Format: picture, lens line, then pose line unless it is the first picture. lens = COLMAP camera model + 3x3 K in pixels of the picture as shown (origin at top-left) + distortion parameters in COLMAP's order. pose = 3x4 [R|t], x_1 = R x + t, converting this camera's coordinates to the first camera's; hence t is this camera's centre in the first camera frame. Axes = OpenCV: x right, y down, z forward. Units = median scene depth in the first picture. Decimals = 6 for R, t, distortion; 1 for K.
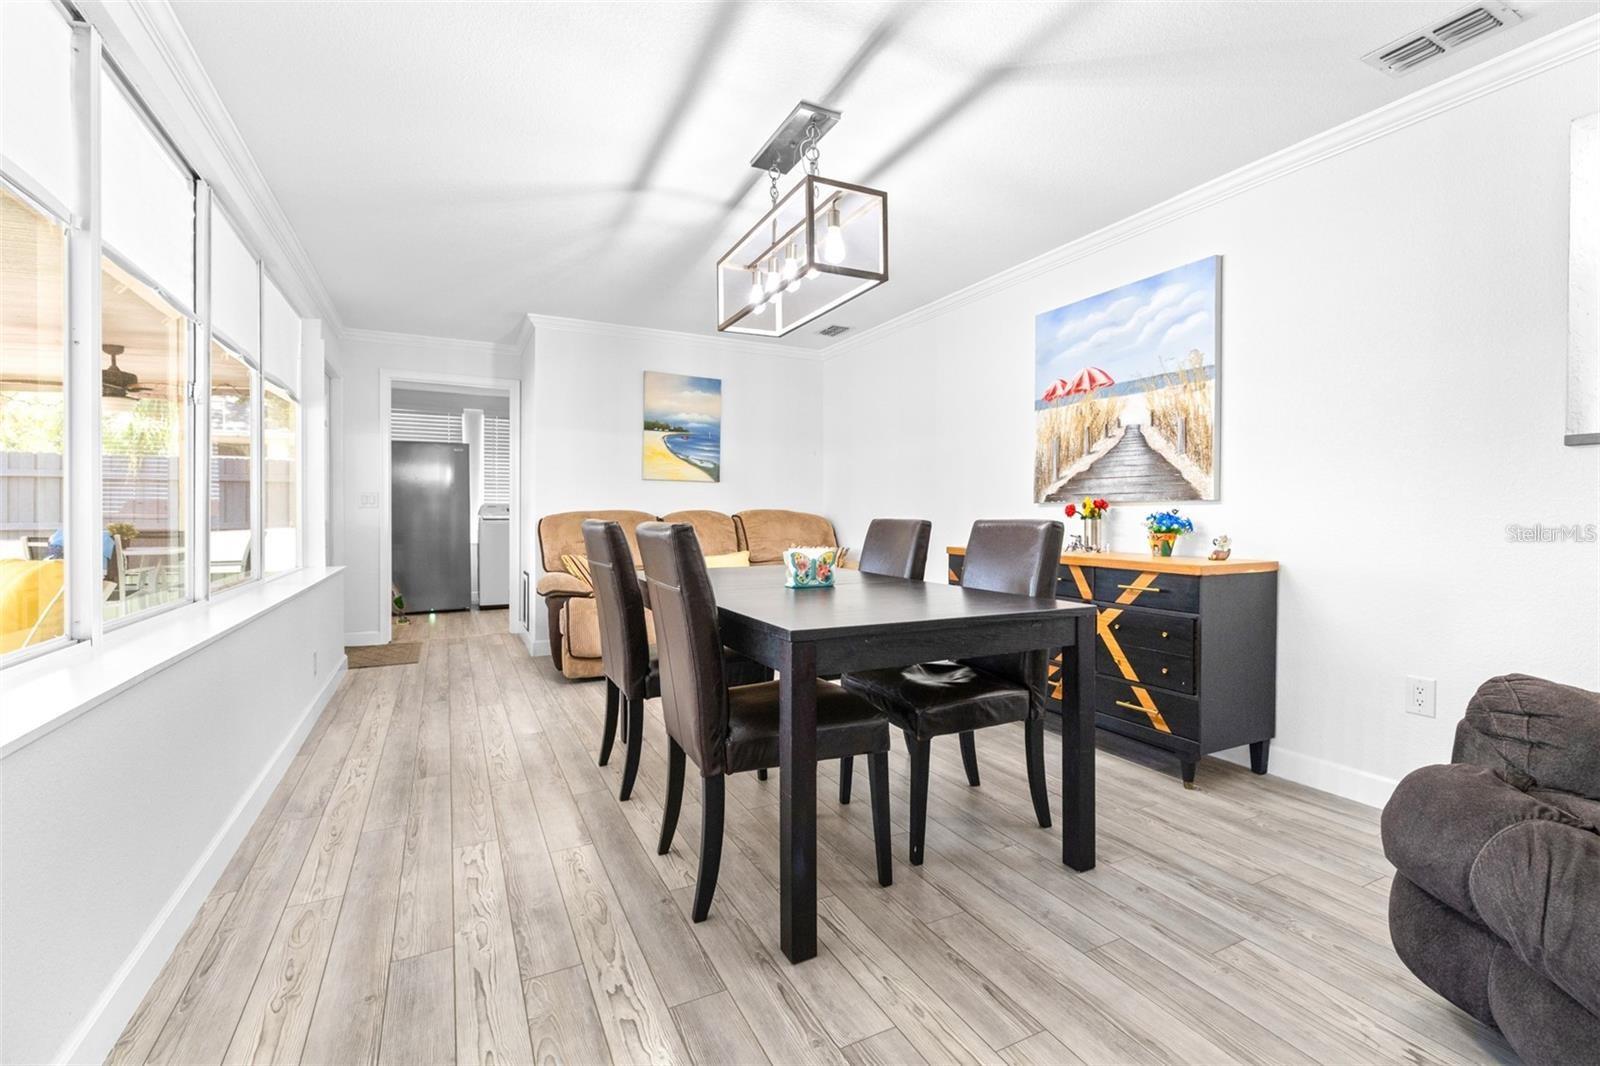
lens RADIAL K [[686.0, 0, 809.1], [0, 686.0, 501.5], [0, 0, 1]] dist [0.000686, -0.000387]
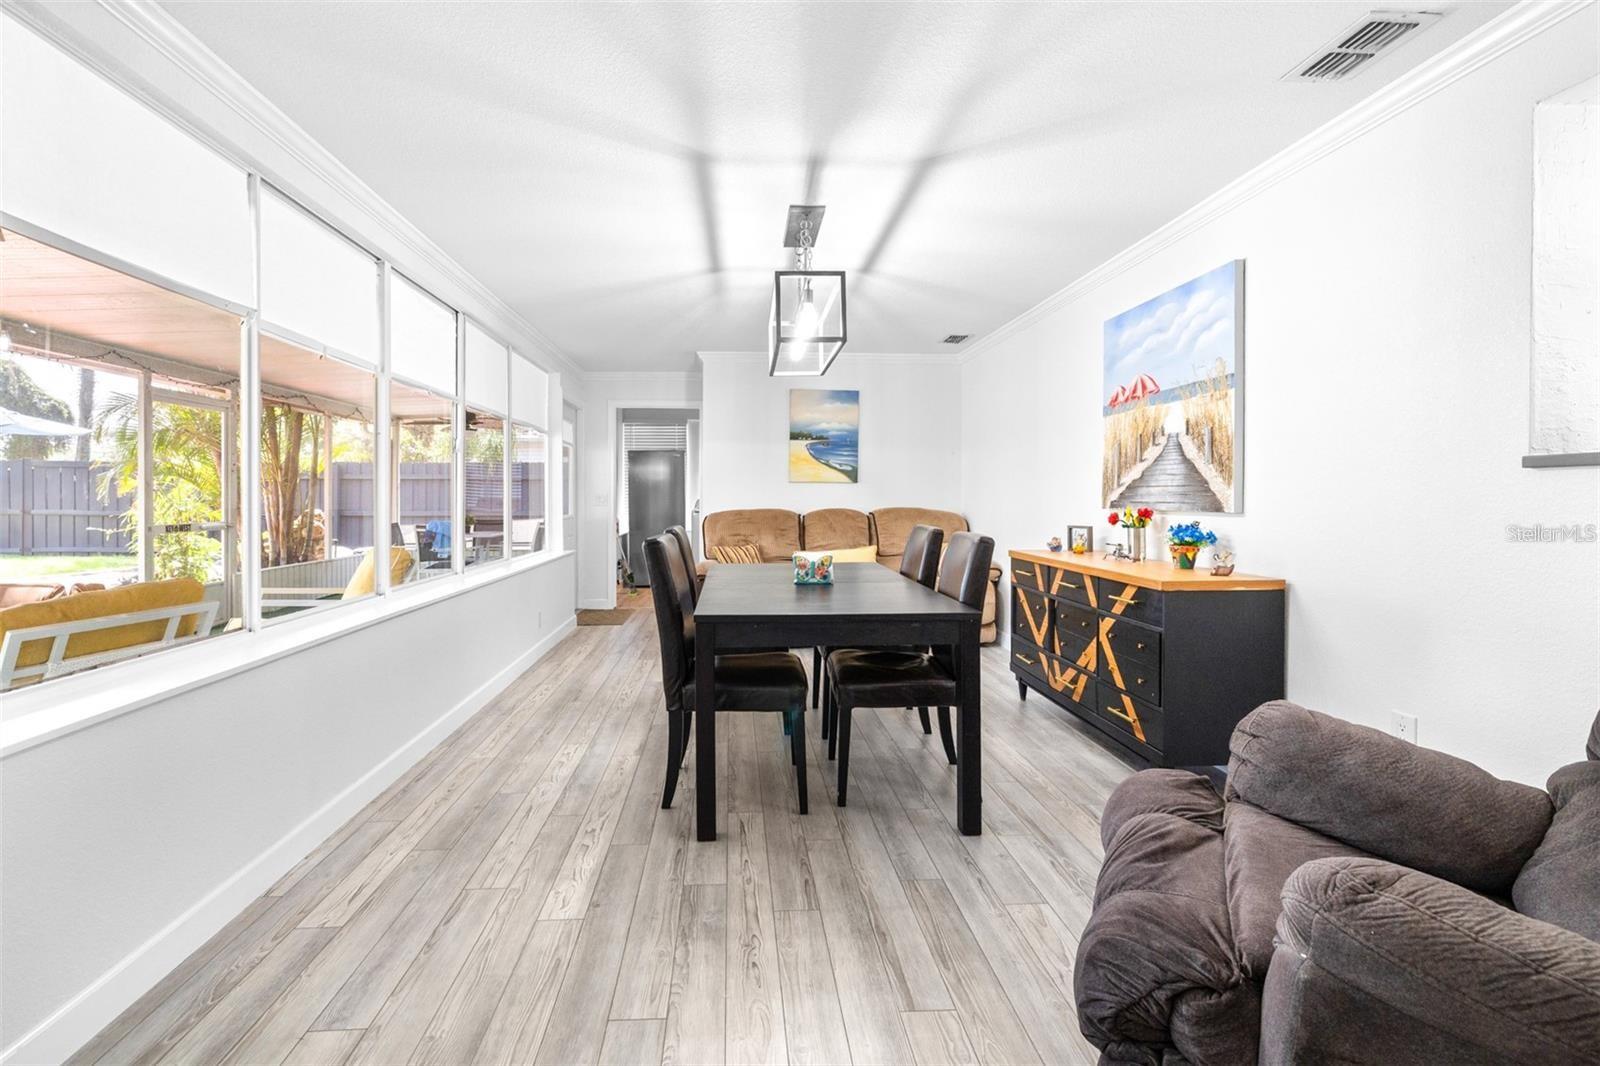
lens RADIAL K [[686.0, 0, 771.7], [0, 686.0, 479.5], [0, 0, 1]] dist [0.000686, -0.000387]
pose [[0.913147, -0.013948, -0.407393, 0.377477], [0.010935, 0.999893, -0.009722, -0.045850], [0.407485, 0.004423, 0.913201, -0.148635]]
